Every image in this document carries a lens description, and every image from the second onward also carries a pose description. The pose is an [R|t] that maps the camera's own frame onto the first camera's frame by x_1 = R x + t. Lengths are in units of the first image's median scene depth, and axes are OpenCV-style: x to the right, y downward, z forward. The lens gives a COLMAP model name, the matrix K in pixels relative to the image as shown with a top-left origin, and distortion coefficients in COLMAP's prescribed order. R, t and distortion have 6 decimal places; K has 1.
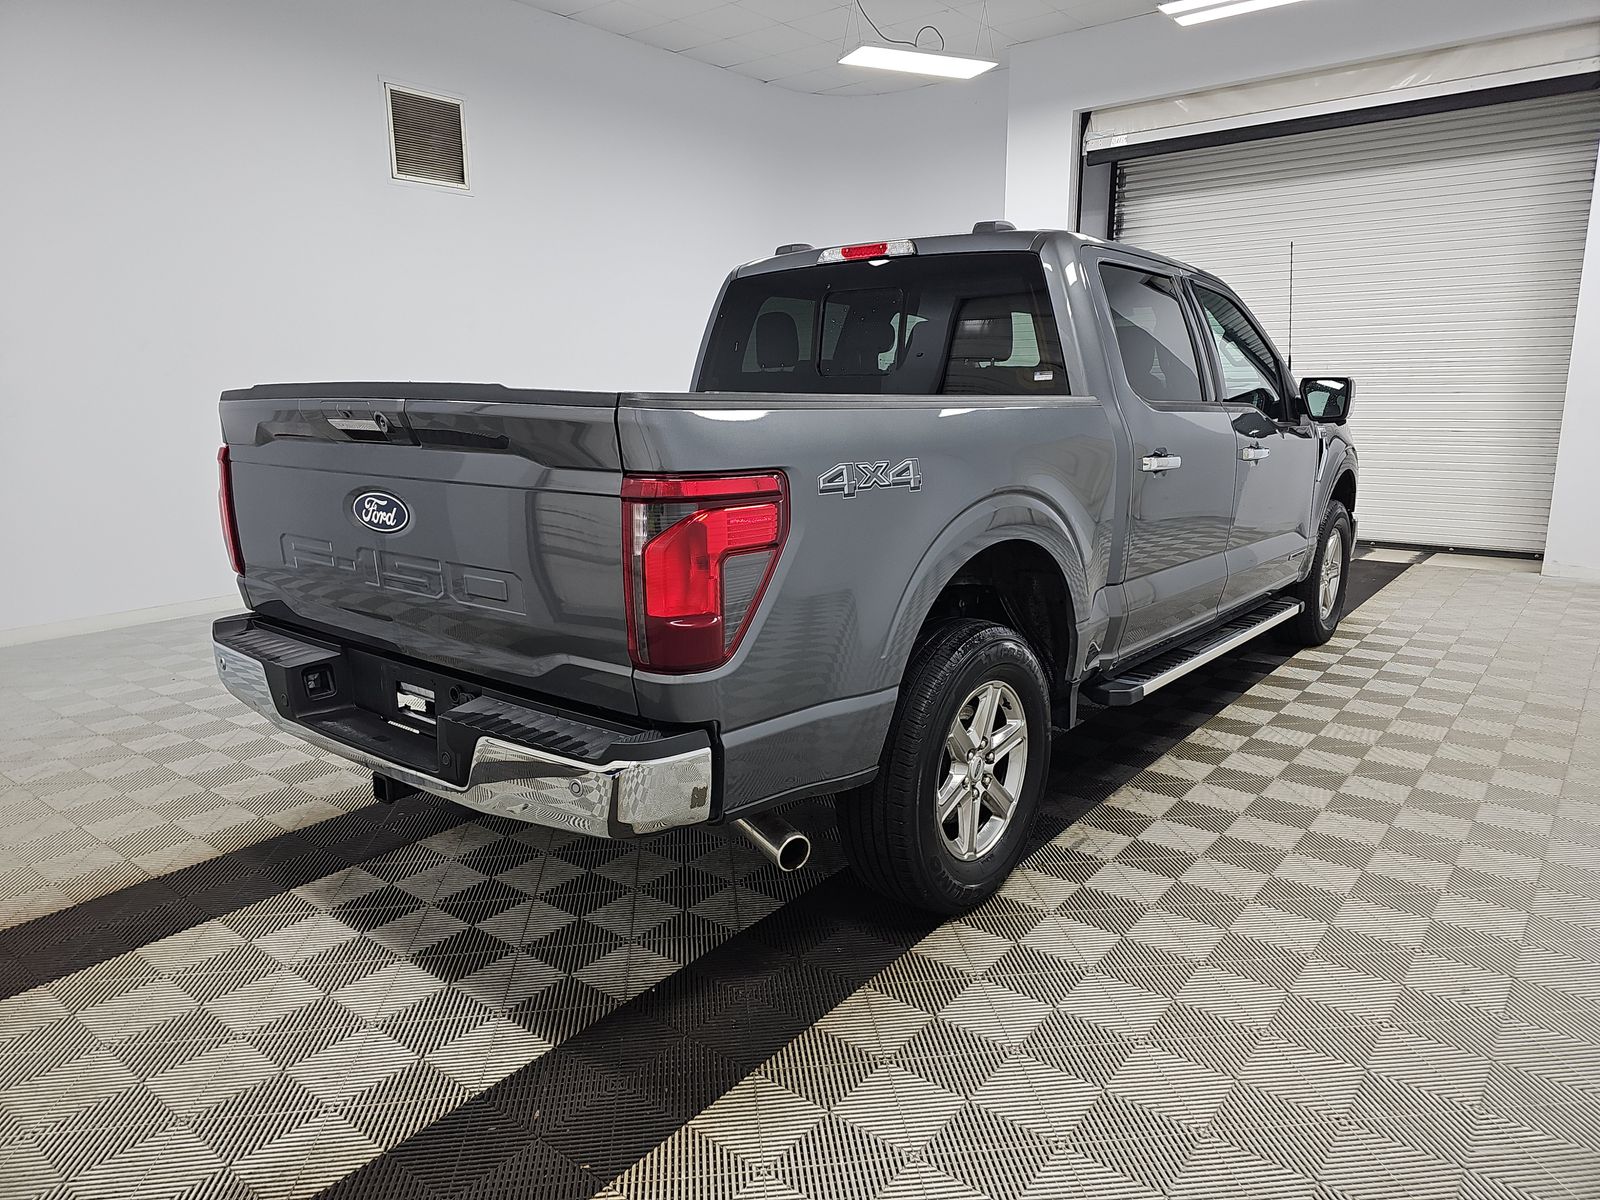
lens RADIAL K [[1106.0, 0, 788.7], [0, 1106.0, 601.6], [0, 0, 1]] dist [0.030007, -0.002583]
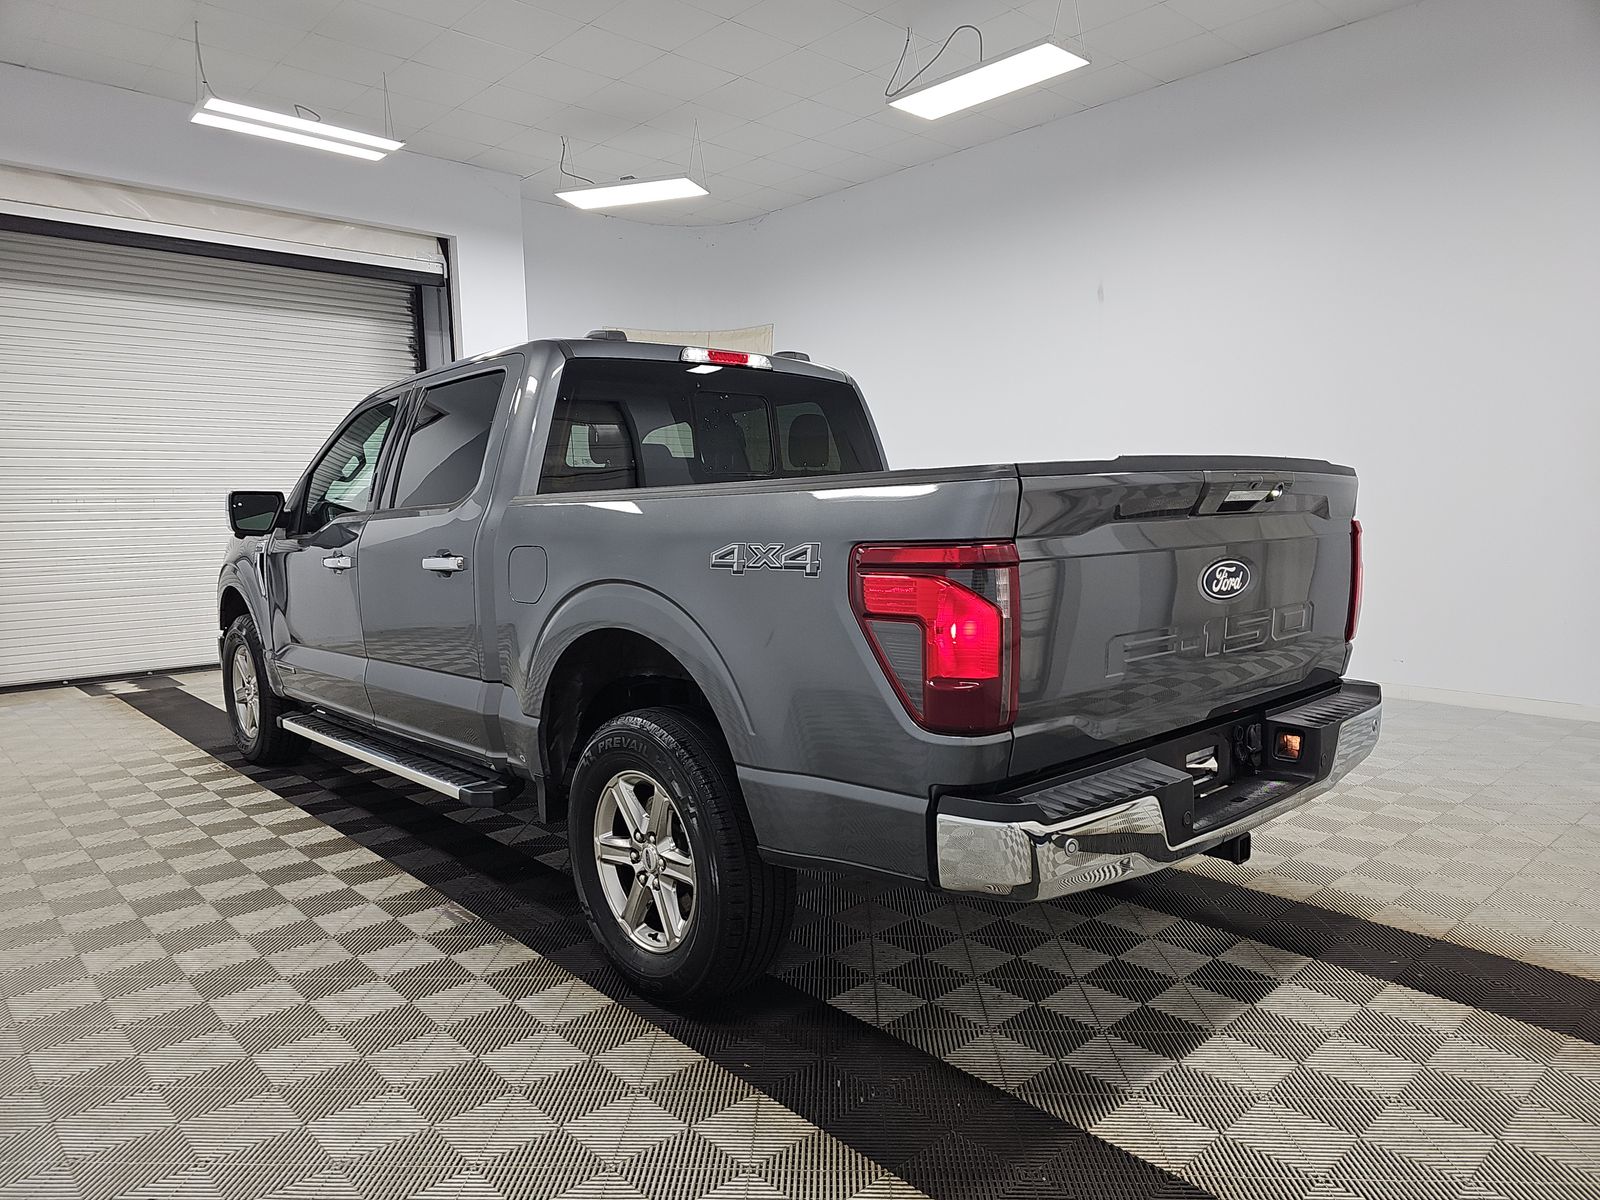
lens RADIAL K [[1111.5, 0, 800.0], [0, 1111.5, 600.0], [0, 0, 1]] dist [0.045776, -0.000715]
pose [[0.125706, -0.083632, 0.988536, -1.296398], [0.210884, 0.975920, 0.055748, -0.182026], [-0.969395, 0.201459, 0.140315, 1.106308]]
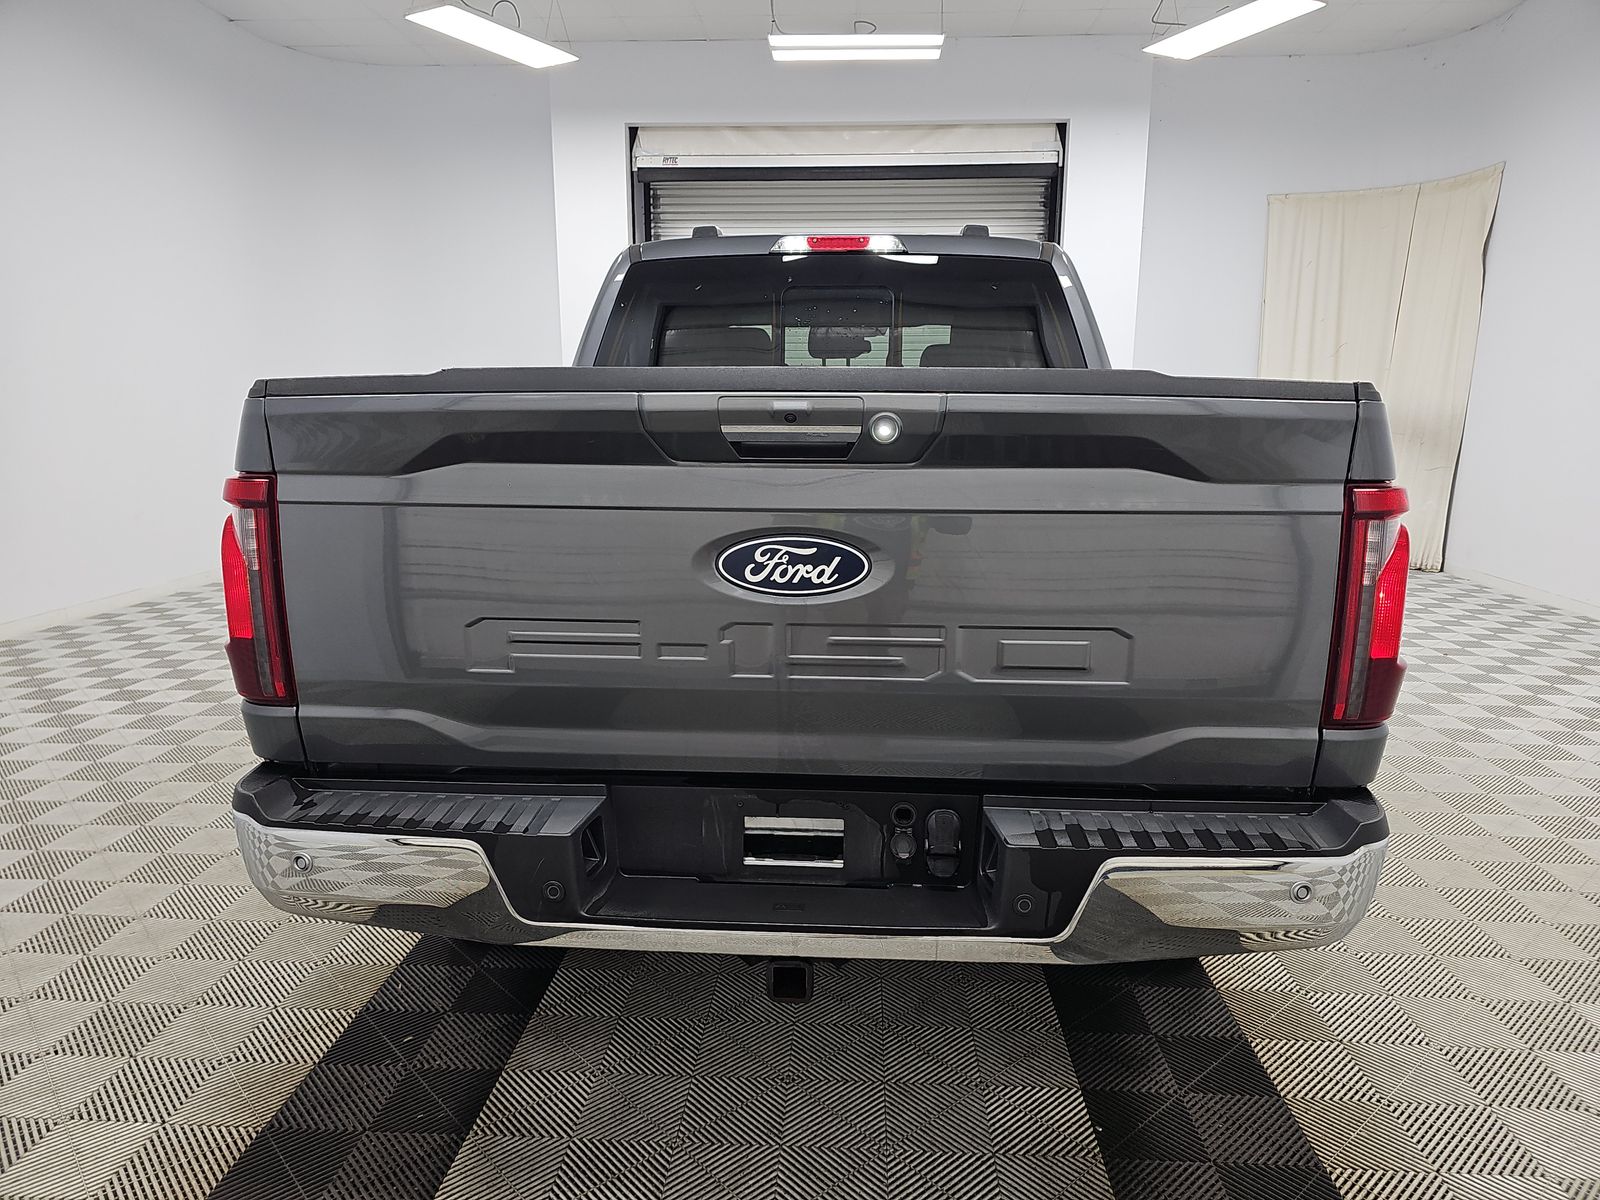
lens RADIAL K [[1068.0, 0, 800.2], [0, 1068.0, 607.6], [0, 0, 1]] dist [0.050495, 0.000082]
pose [[0.806420, -0.101284, 0.582605, -0.654863], [0.105517, 0.994057, 0.026760, -0.064330], [-0.581853, 0.039895, 0.812315, 0.428353]]
